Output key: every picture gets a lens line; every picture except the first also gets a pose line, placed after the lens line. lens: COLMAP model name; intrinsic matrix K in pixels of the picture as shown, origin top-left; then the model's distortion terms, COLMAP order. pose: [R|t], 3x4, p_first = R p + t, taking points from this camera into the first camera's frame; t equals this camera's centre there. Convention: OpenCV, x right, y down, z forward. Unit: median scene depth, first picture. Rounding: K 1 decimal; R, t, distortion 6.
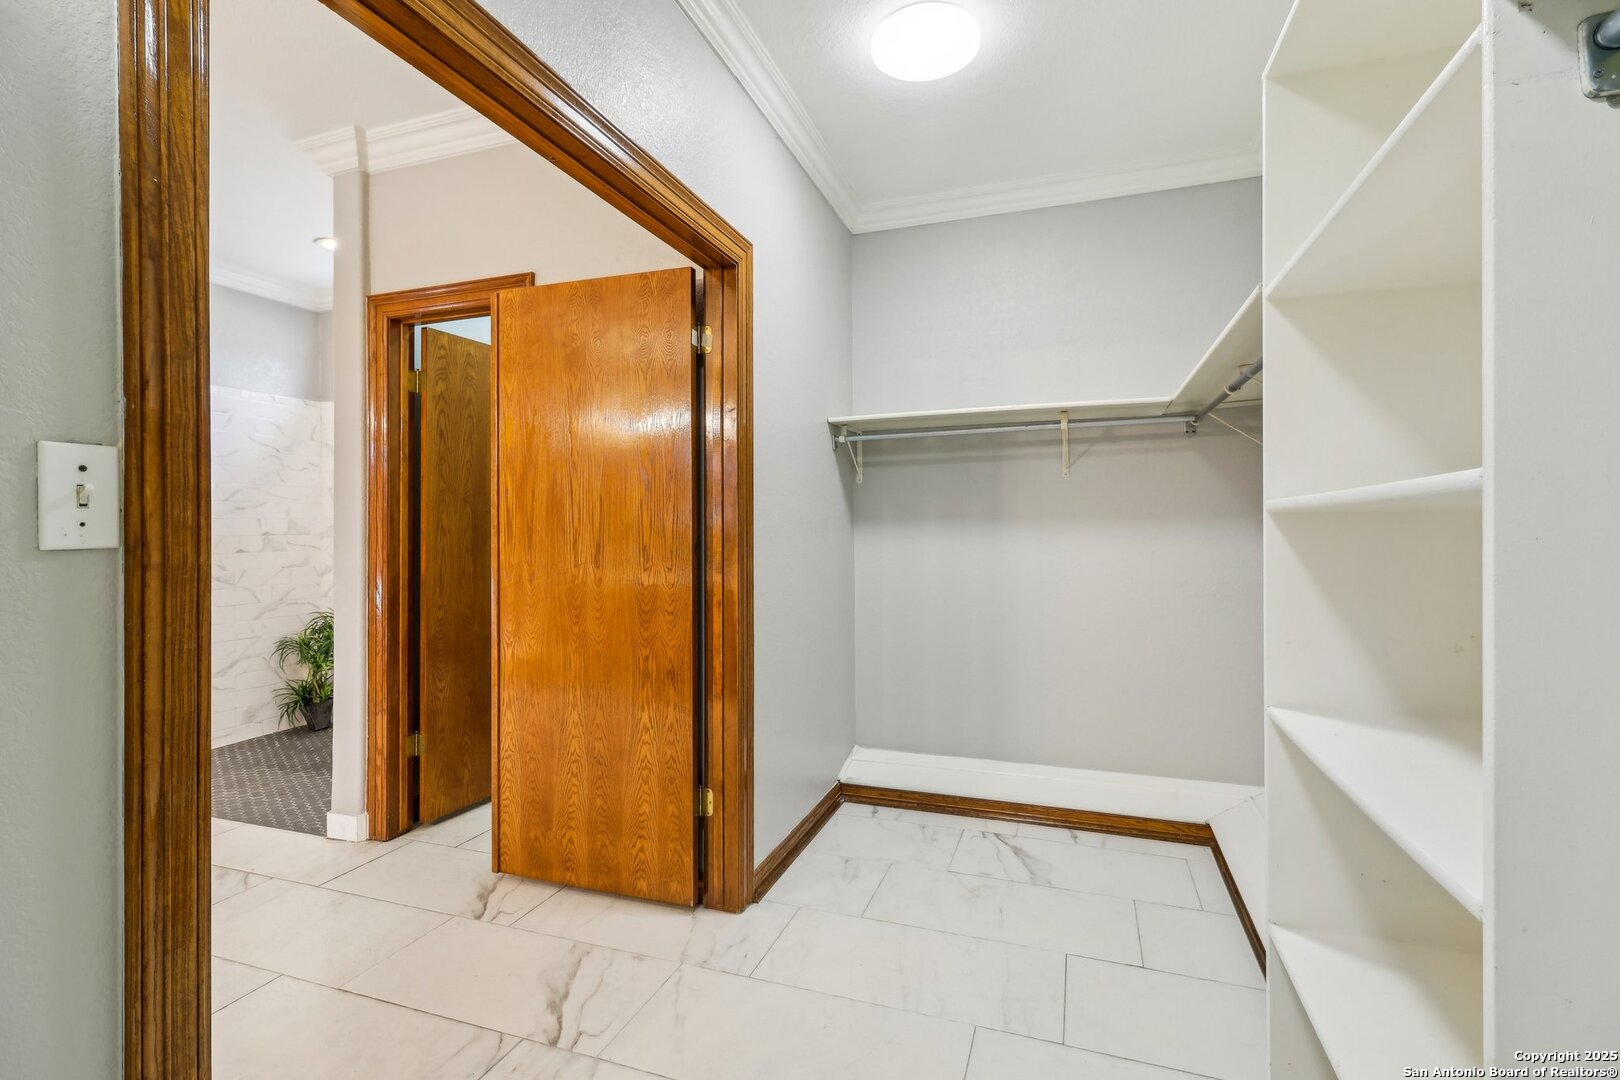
lens RADIAL K [[759.2, 0, 813.1], [0, 759.2, 530.5], [0, 0, 1]] dist [0.002744, -0.001176]
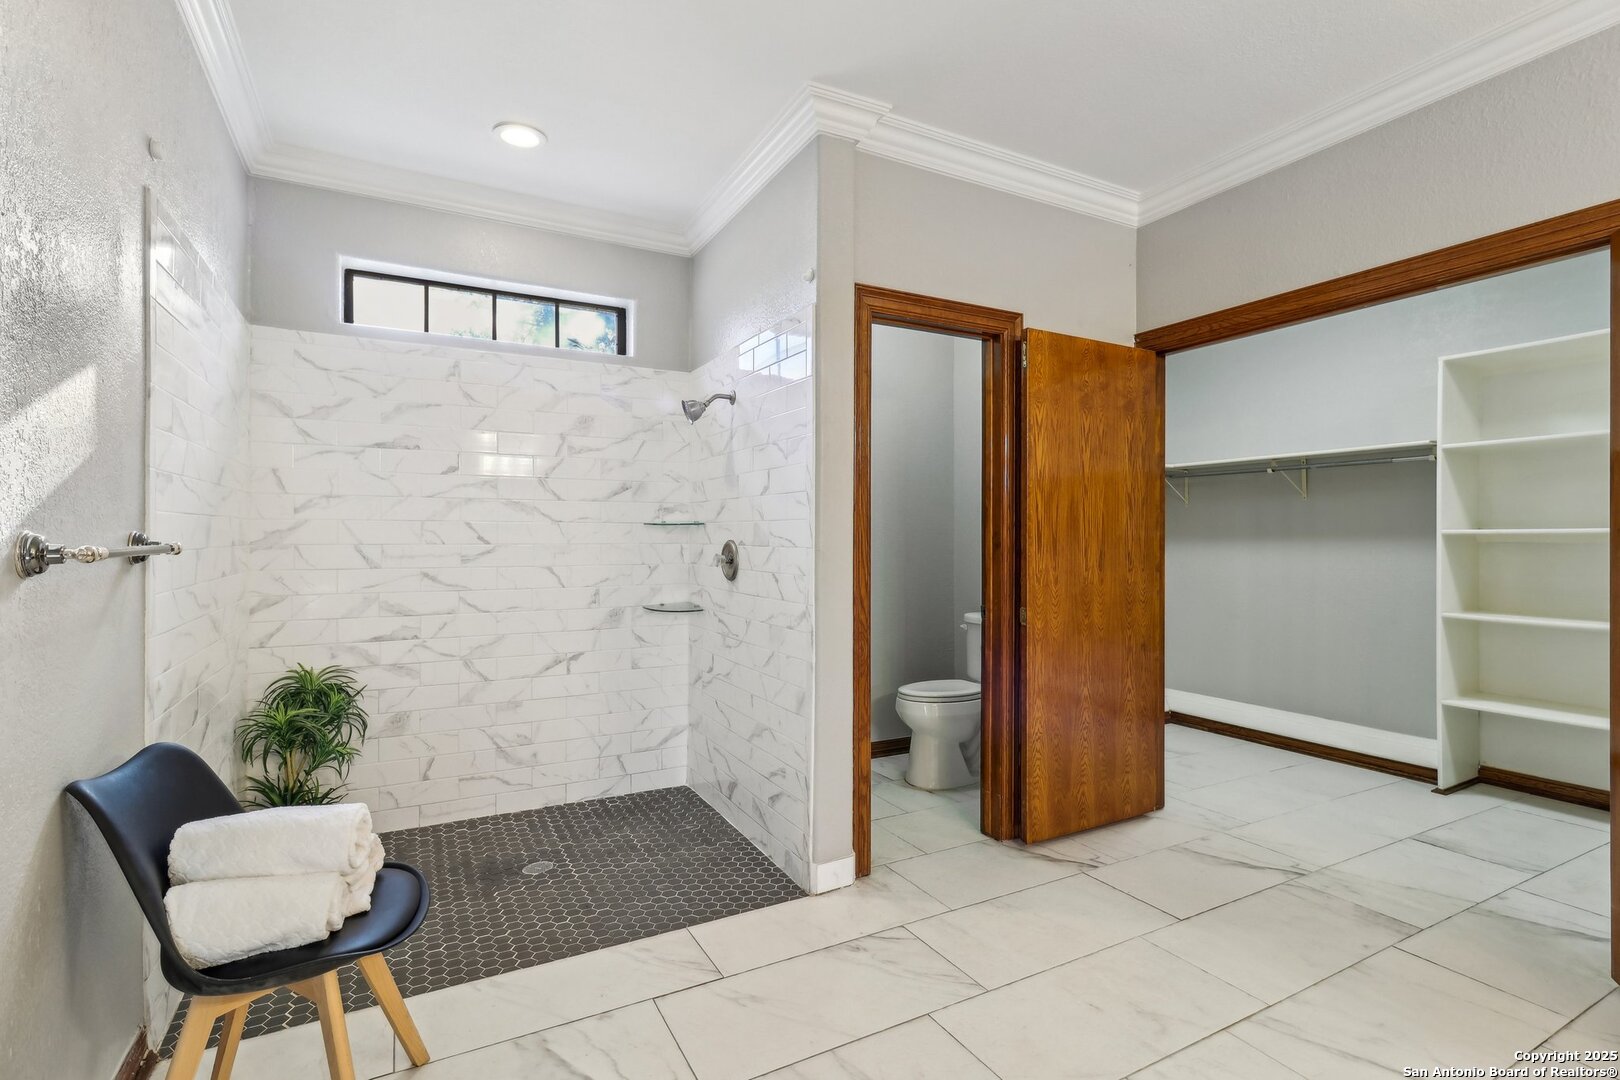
lens RADIAL K [[759.2, 0, 819.6], [0, 759.2, 546.2], [0, 0, 1]] dist [0.002744, -0.001176]
pose [[0.664111, 0.000637, 0.747633, -1.527330], [-0.003003, 0.999994, 0.001815, 0.007355], [-0.747628, -0.003451, 0.664109, 0.506248]]
